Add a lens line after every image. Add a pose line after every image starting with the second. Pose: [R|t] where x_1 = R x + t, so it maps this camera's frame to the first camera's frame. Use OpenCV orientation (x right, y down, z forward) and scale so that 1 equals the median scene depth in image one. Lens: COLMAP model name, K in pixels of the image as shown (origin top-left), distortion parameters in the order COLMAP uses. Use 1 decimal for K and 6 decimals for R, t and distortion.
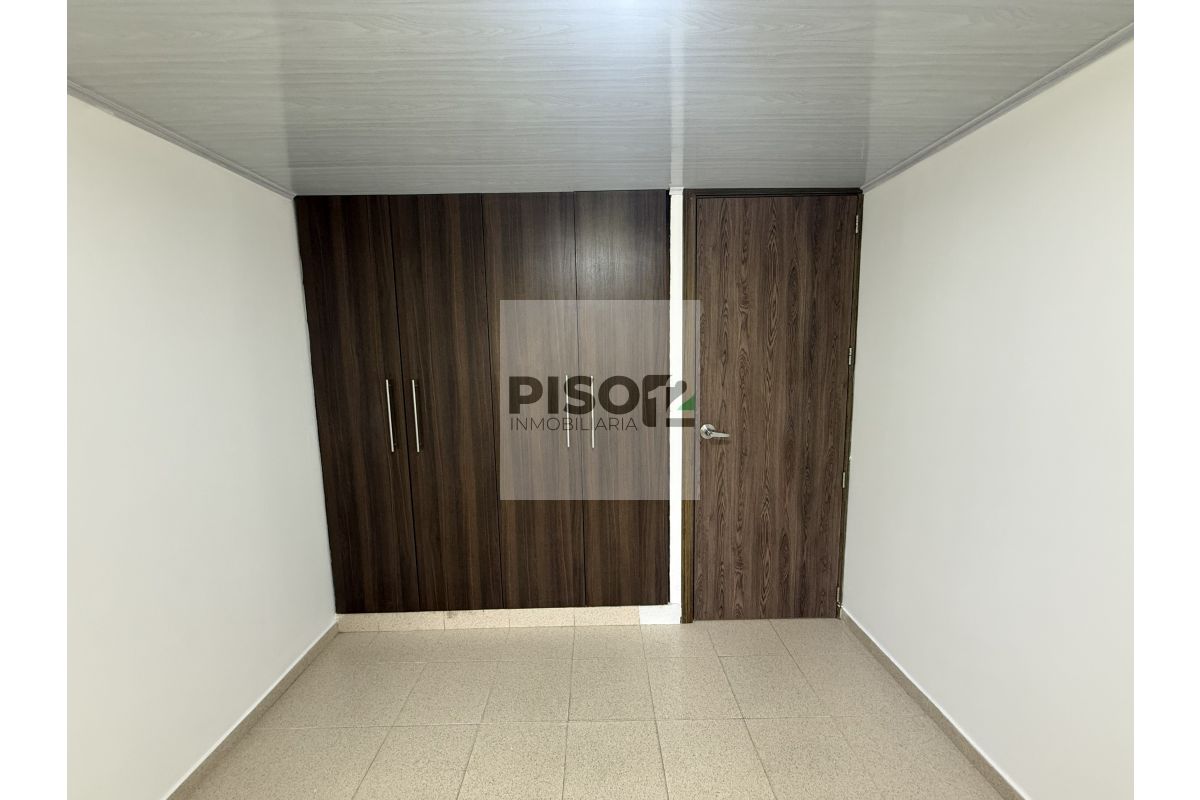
lens RADIAL K [[429.7, 0, 599.3], [0, 429.7, 401.2], [0, 0, 1]] dist [0.002545, 0.000095]
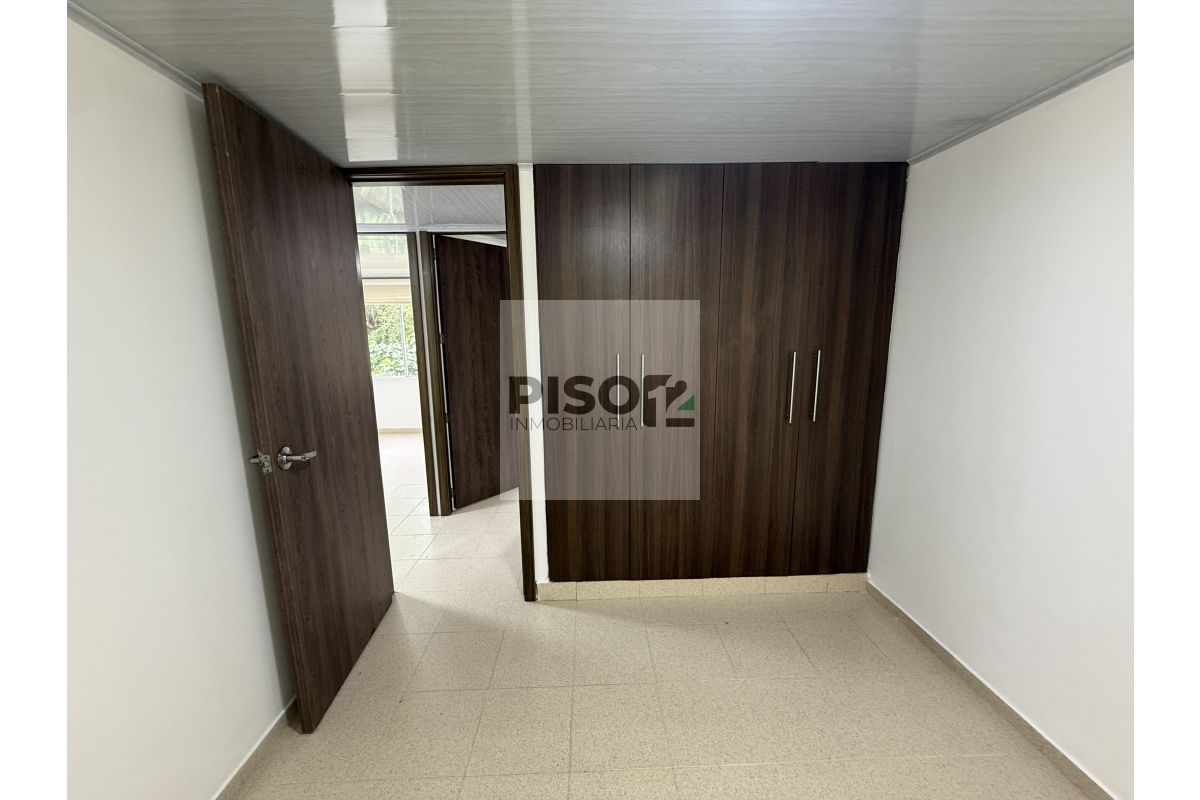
lens RADIAL K [[429.7, 0, 599.7], [0, 429.7, 405.3], [0, 0, 1]] dist [0.002545, 0.000095]
pose [[0.999915, -0.000815, 0.013034, -0.272978], [0.000077, 0.998402, 0.056512, 0.006161], [-0.013059, -0.056506, 0.998317, -0.003157]]
